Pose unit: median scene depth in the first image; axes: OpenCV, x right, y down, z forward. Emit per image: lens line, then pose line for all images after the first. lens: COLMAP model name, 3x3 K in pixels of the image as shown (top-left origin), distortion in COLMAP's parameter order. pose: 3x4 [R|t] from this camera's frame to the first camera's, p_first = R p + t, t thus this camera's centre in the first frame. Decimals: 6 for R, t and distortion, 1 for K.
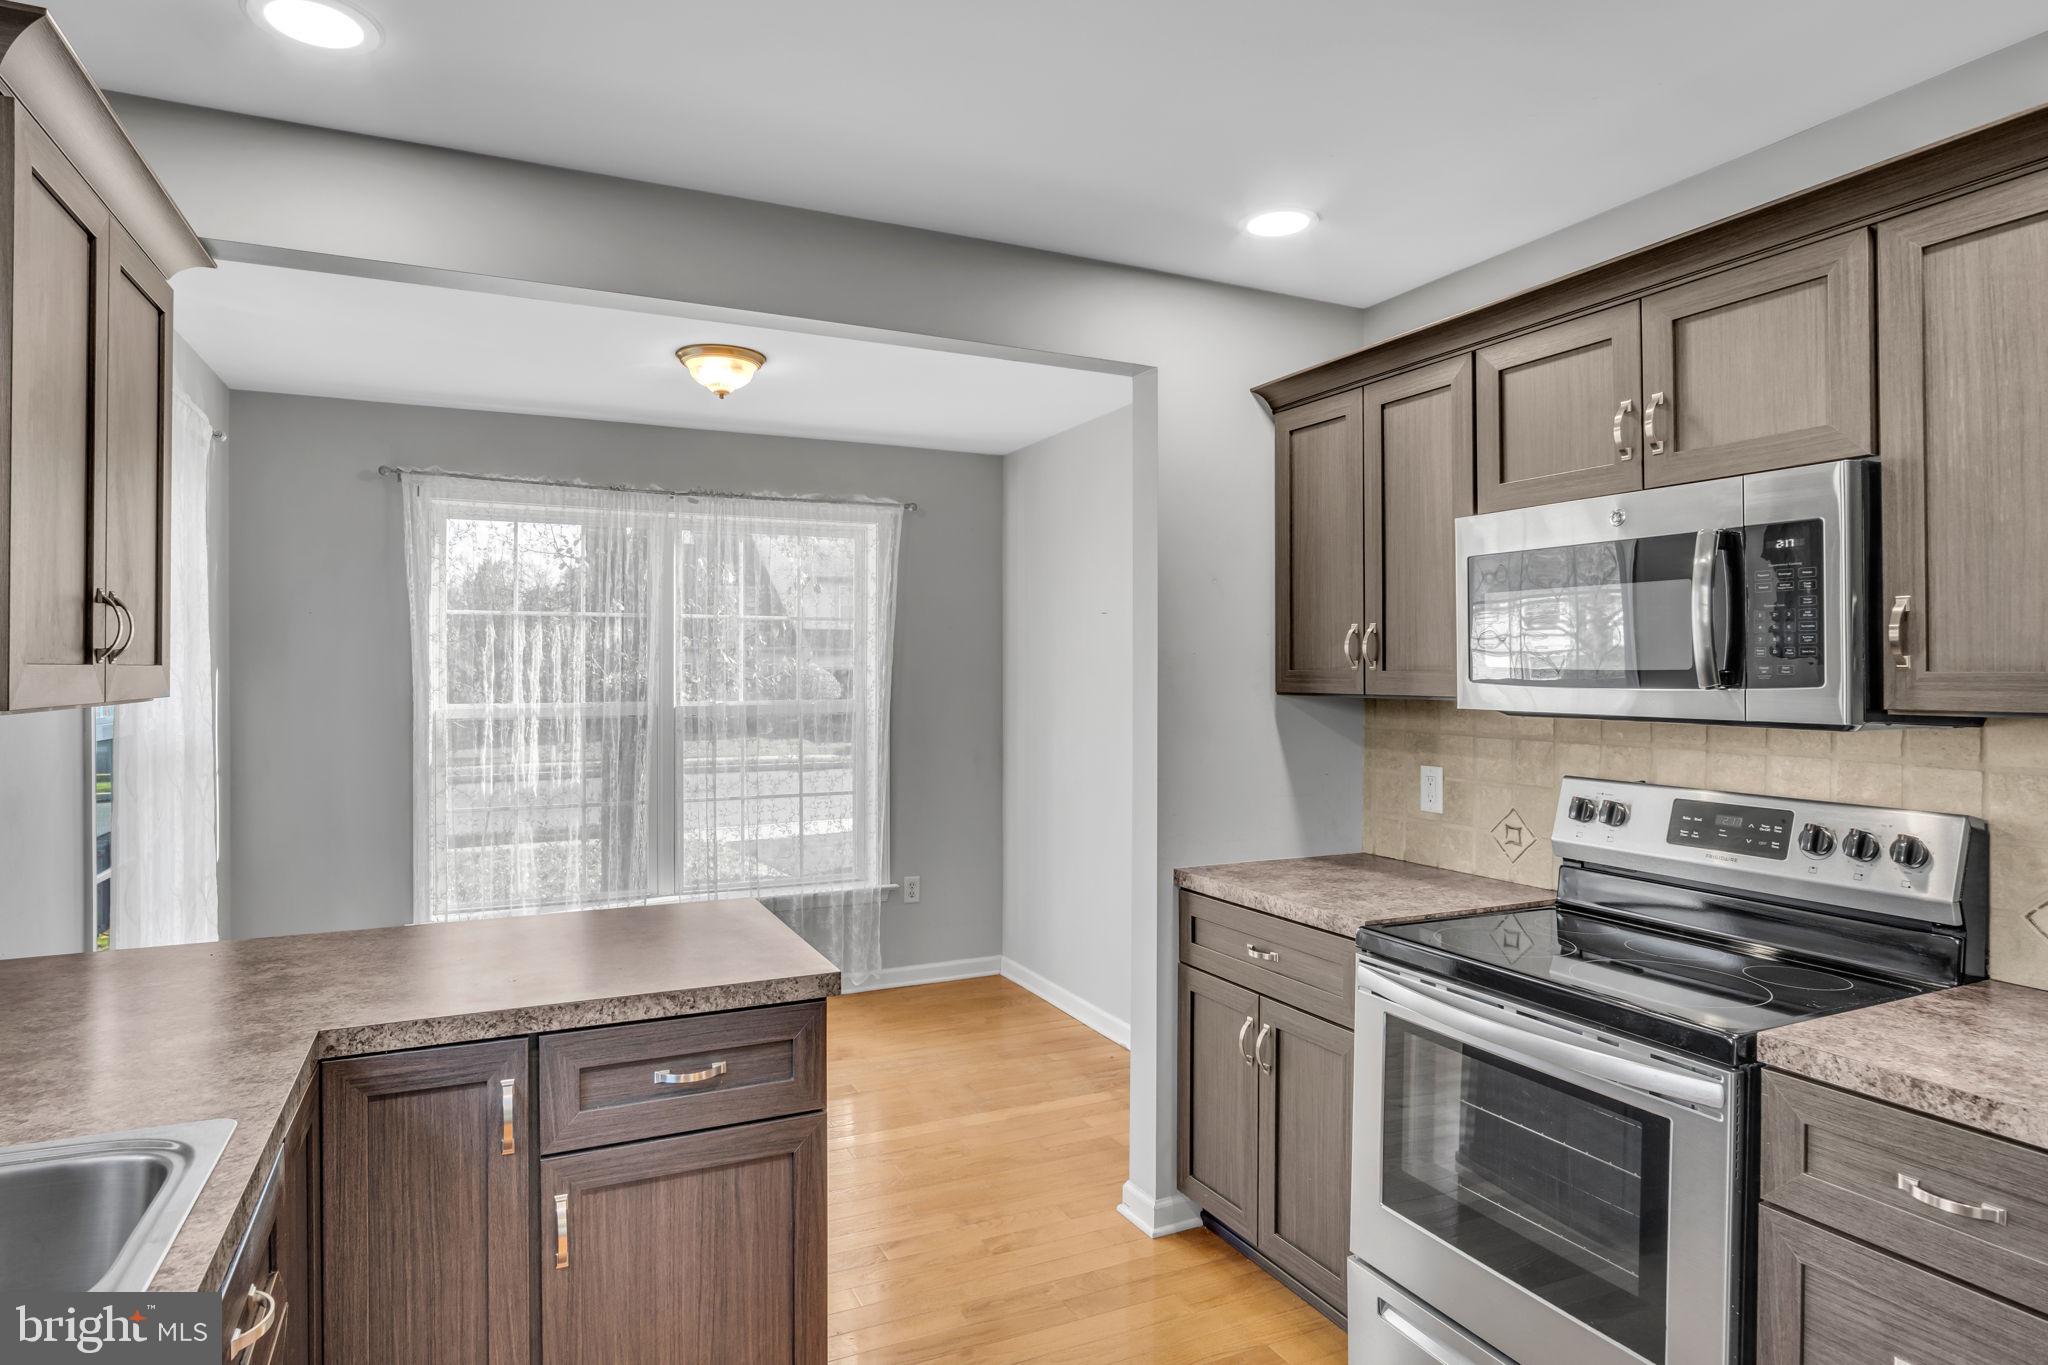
lens RADIAL K [[1118.2, 0, 1001.6], [0, 1118.2, 673.8], [0, 0, 1]] dist [-0.025963, 0.008838]
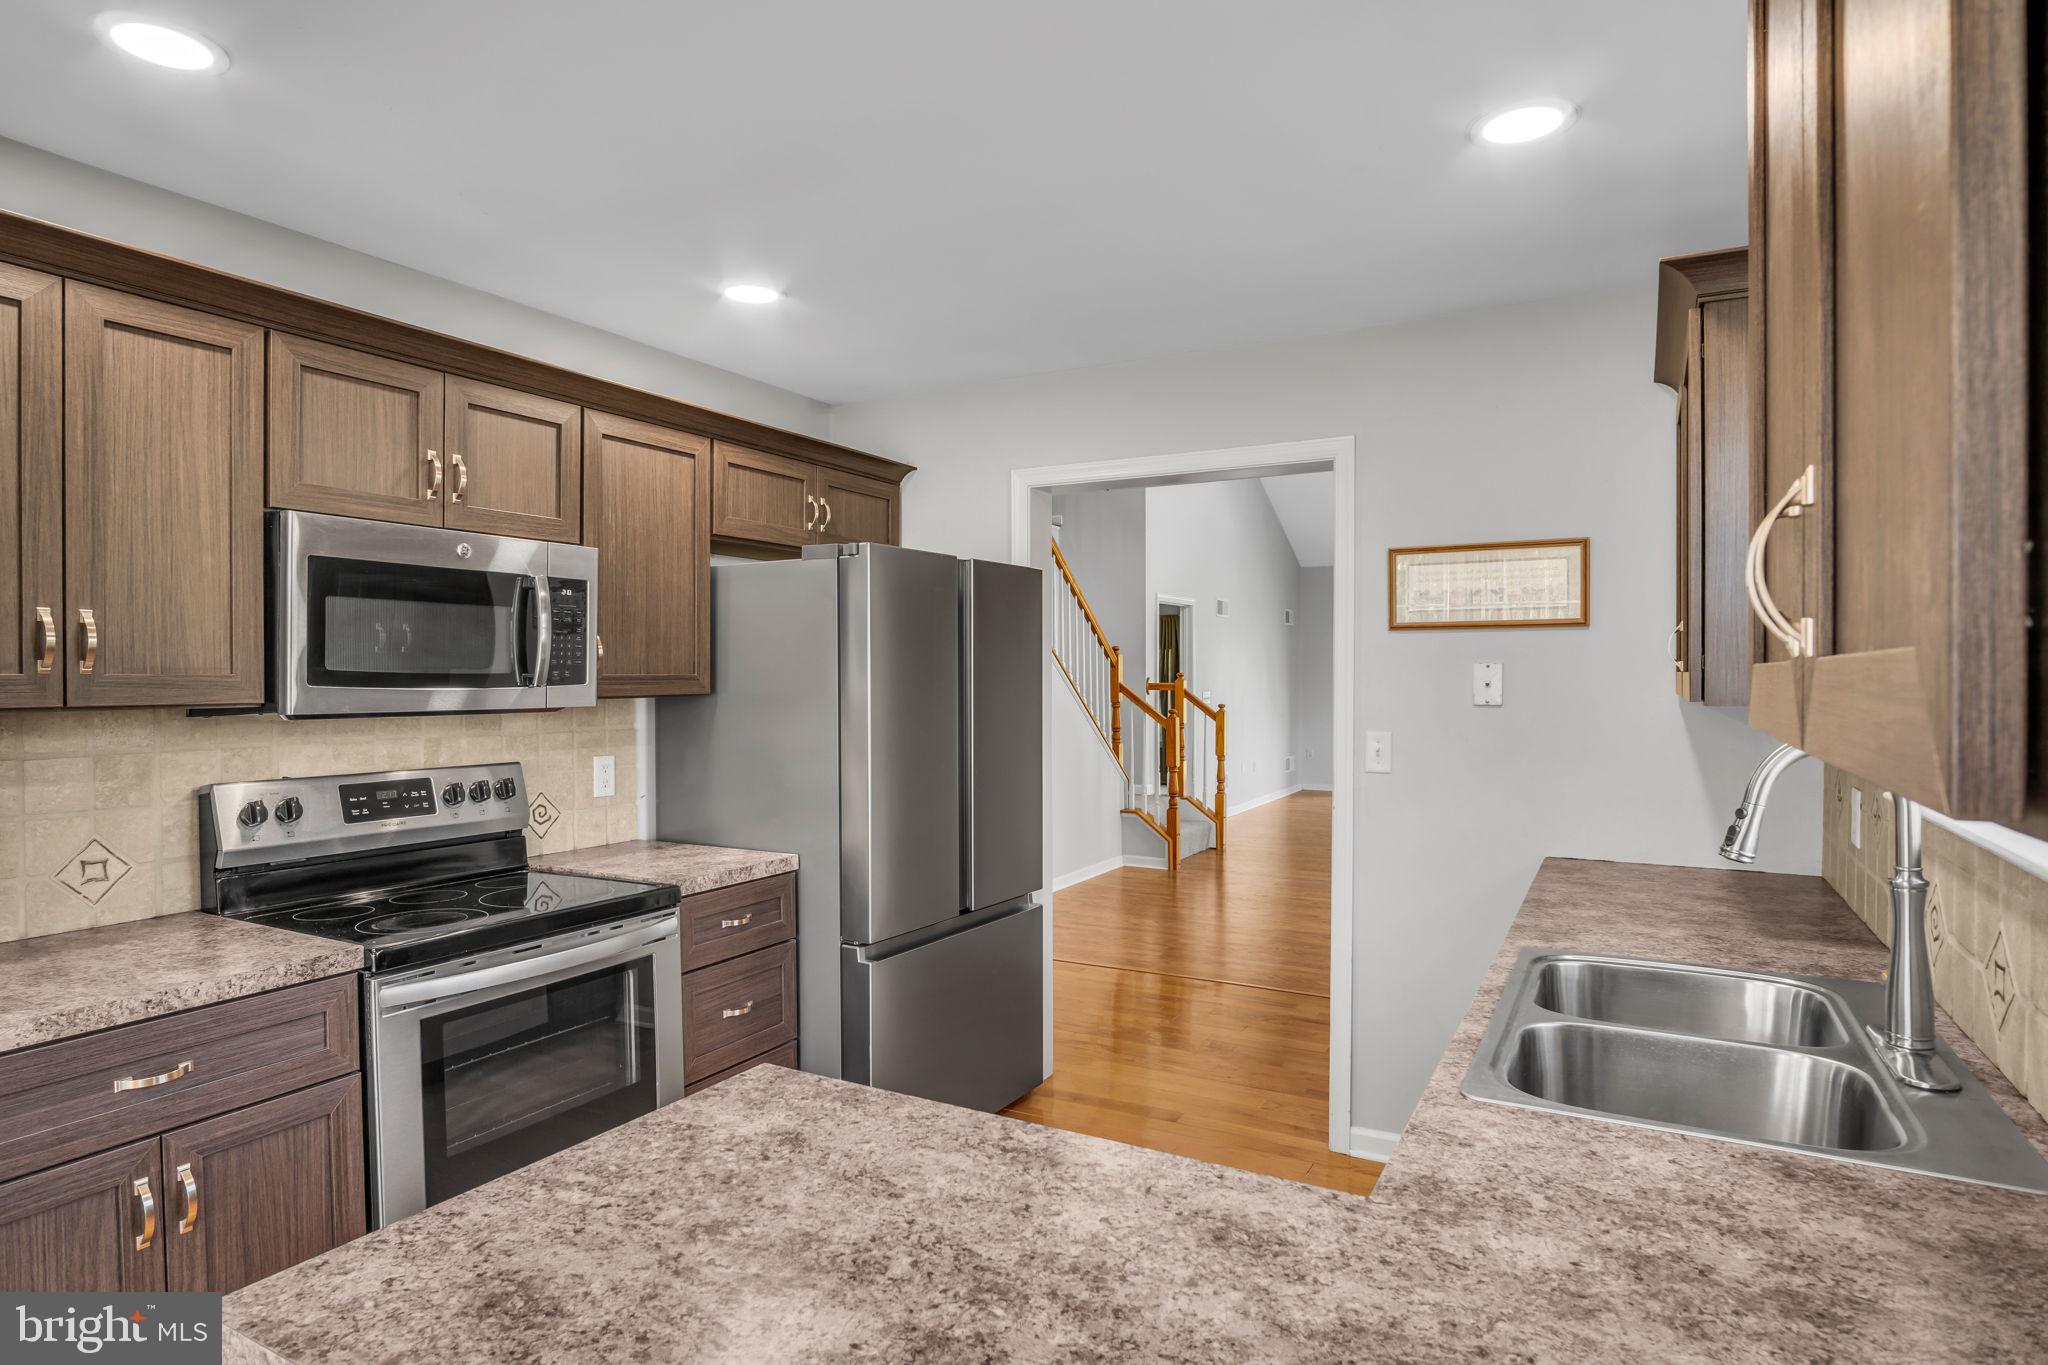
lens RADIAL K [[1118.2, 0, 1024.4], [0, 1118.2, 679.9], [0, 0, 1]] dist [-0.025963, 0.008838]
pose [[-0.577687, -0.006272, 0.816234, -0.784406], [0.001367, 0.999962, 0.008651, -0.006606], [-0.816257, 0.006114, -0.577656, 1.141165]]
